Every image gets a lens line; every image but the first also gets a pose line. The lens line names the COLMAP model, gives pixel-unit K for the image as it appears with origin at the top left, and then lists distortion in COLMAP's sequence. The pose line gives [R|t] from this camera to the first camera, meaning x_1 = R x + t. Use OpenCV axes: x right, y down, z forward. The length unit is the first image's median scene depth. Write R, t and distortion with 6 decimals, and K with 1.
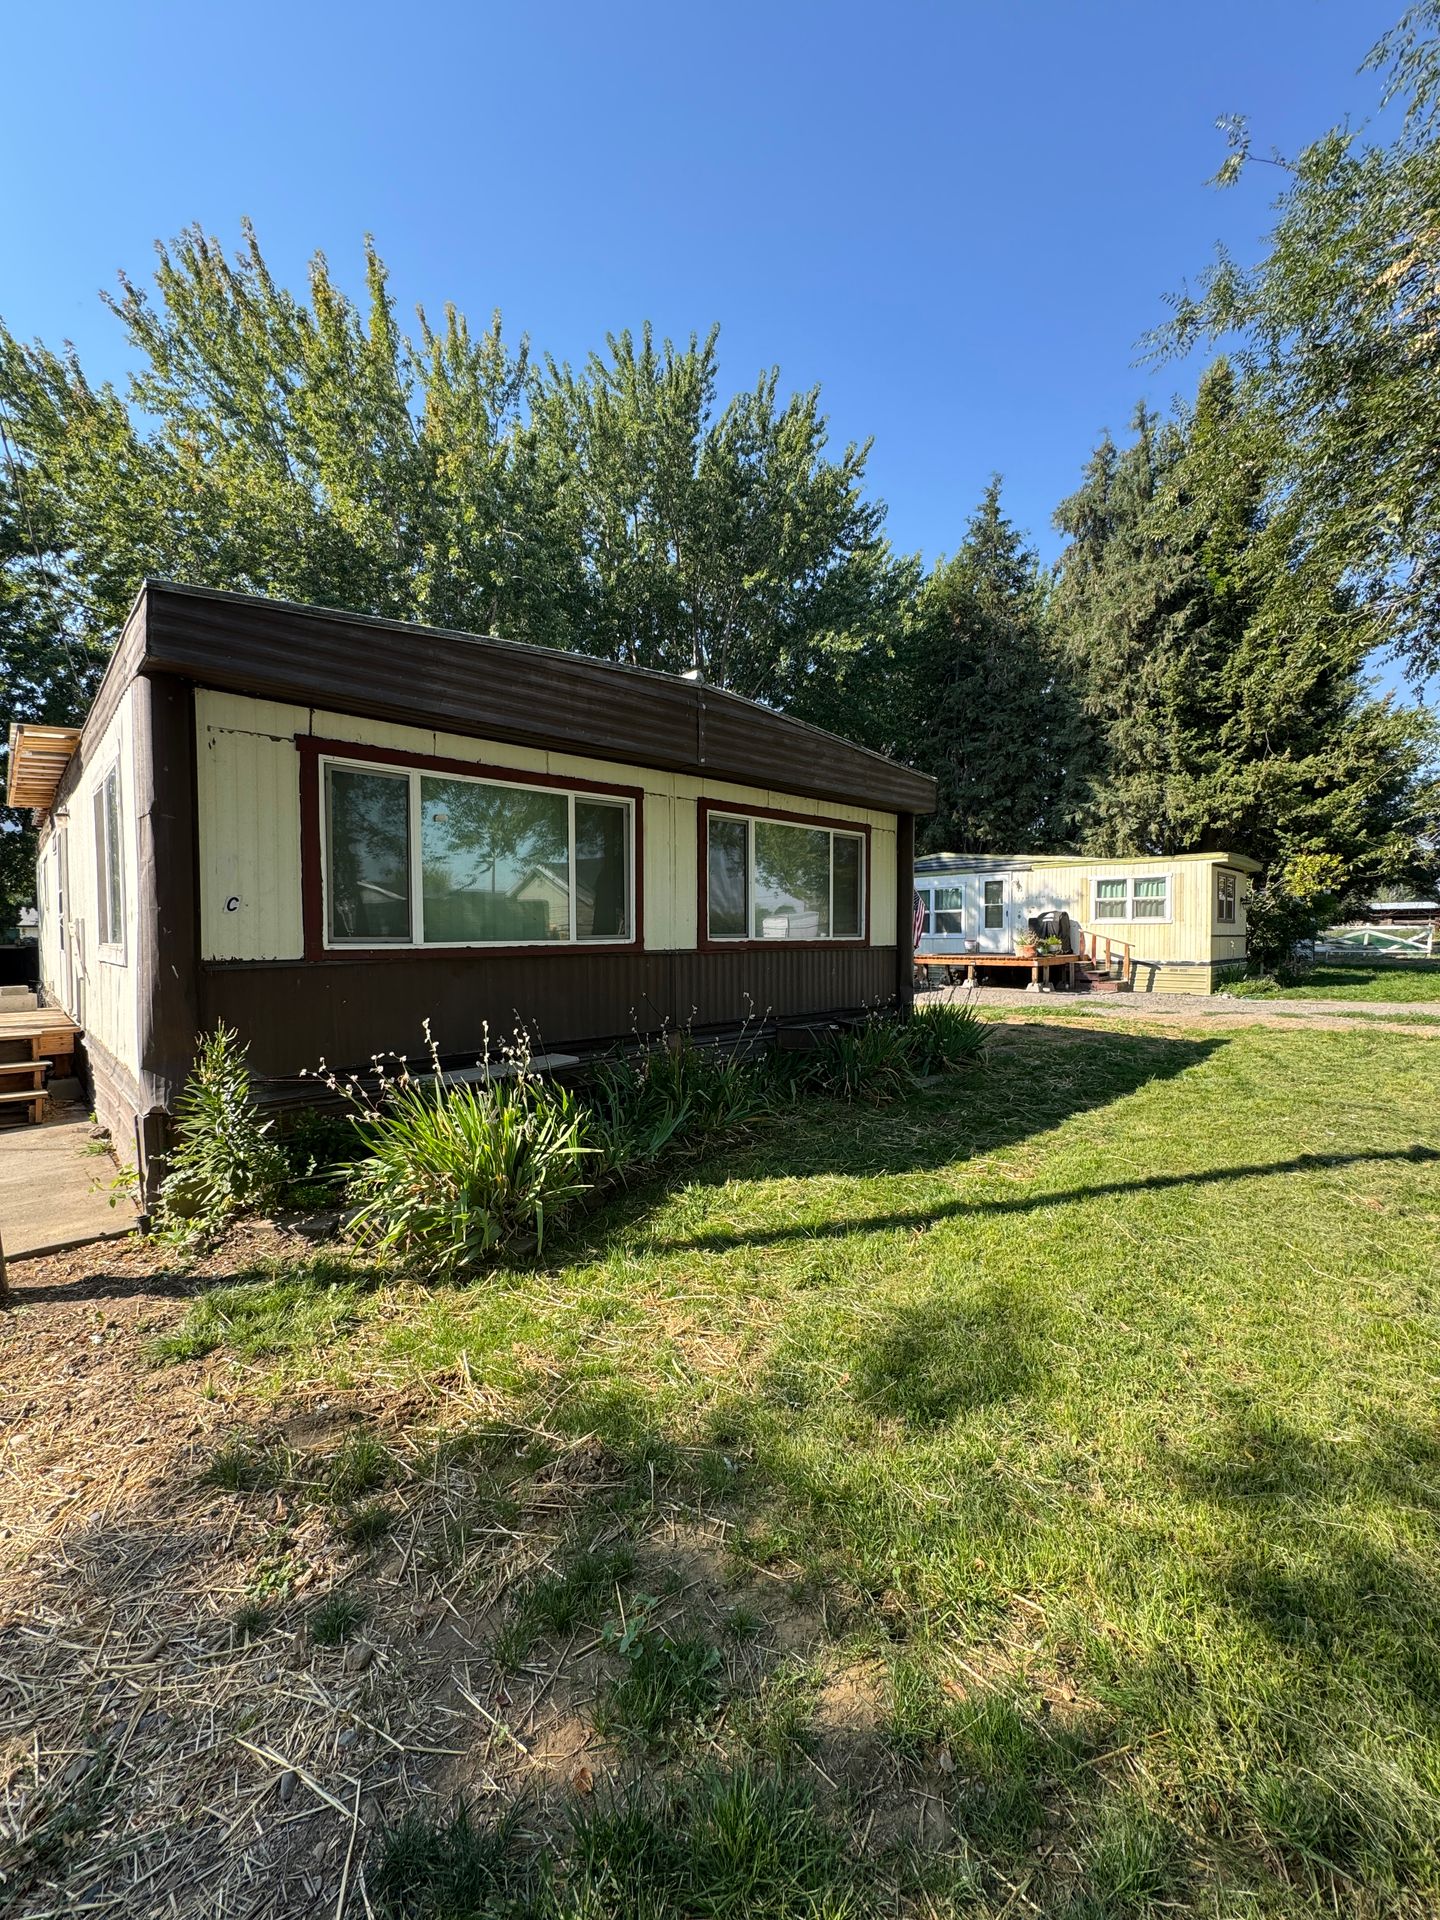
lens RADIAL K [[768.9, 0, 720.0], [0, 768.9, 960.0], [0, 0, 1]] dist [-0.000151, 0.000320]
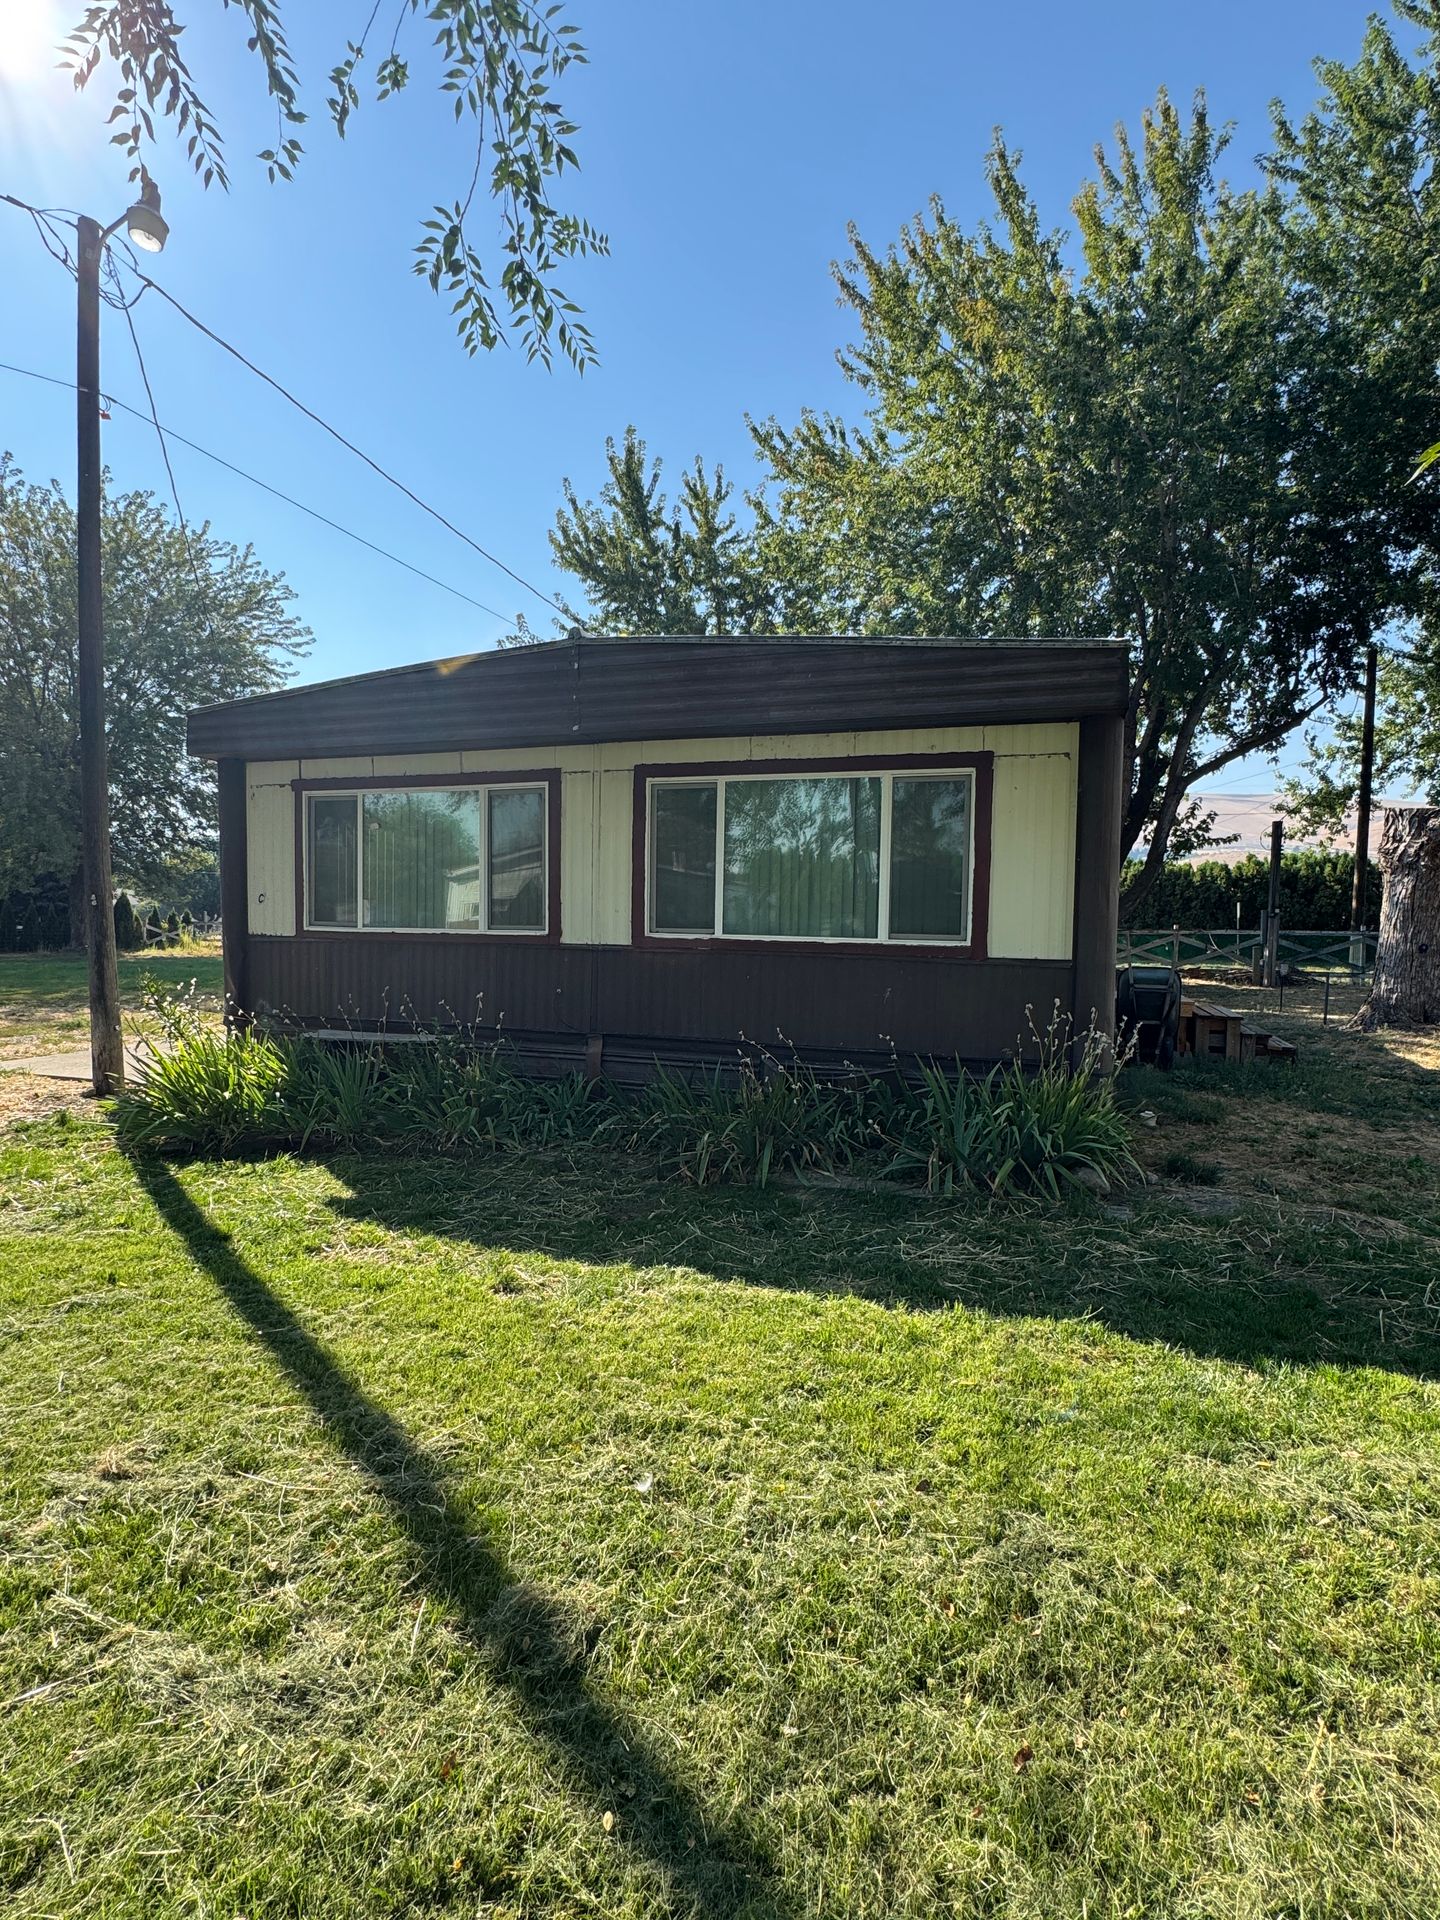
lens RADIAL K [[946.7, 0, 720.0], [0, 946.7, 960.0], [0, 0, 1]] dist [-0.002067, -0.000874]
pose [[0.467080, 0.047433, -0.882942, 0.944613], [-0.050125, 0.998375, 0.027118, -0.030955], [0.882793, 0.031591, 0.468699, 0.601986]]
